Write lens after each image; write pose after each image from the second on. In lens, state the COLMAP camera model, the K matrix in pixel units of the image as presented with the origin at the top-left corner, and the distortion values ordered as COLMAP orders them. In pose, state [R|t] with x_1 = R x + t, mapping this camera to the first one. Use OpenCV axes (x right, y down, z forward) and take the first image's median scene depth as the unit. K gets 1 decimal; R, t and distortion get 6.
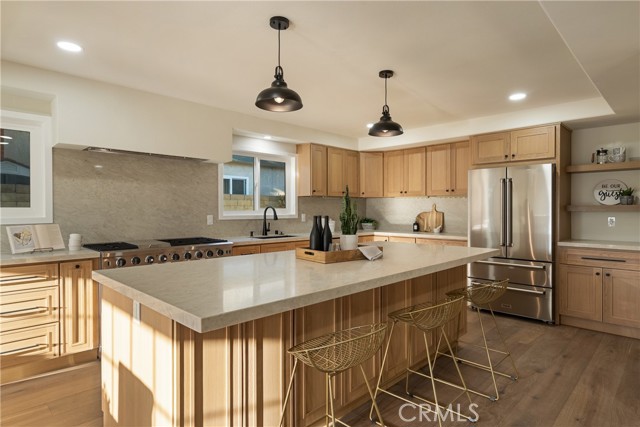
lens RADIAL K [[365.6, 0, 321.7], [0, 365.6, 208.1], [0, 0, 1]] dist [0.021260, 0.000114]
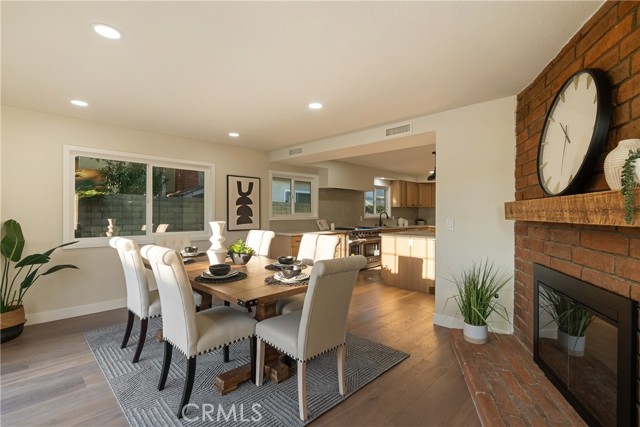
lens RADIAL K [[297.7, 0, 319.7], [0, 297.7, 212.4], [0, 0, 1]] dist [-0.000827, 0.000151]
pose [[0.999781, 0.007636, -0.019496, -0.472531], [-0.007545, 0.999960, 0.004716, -0.008790], [0.019531, -0.004568, 0.999799, -0.680476]]
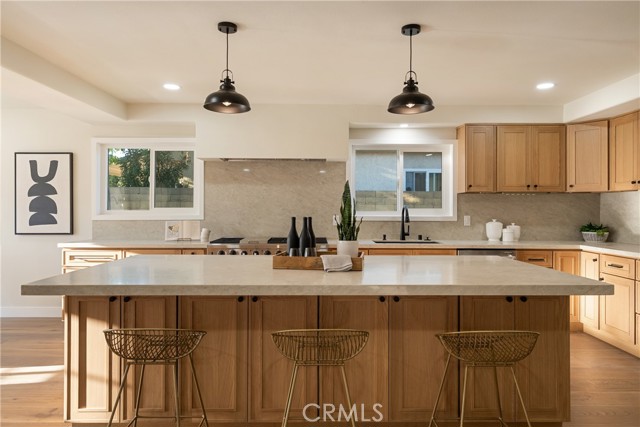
lens RADIAL K [[425.8, 0, 322.2], [0, 425.8, 212.9], [0, 0, 1]] dist [-0.002549, 0.002175]
pose [[0.704585, 0.009099, -0.709561, 0.431190], [-0.000933, 0.999929, 0.011896, -0.000845], [0.709619, -0.007720, 0.704543, 0.166218]]
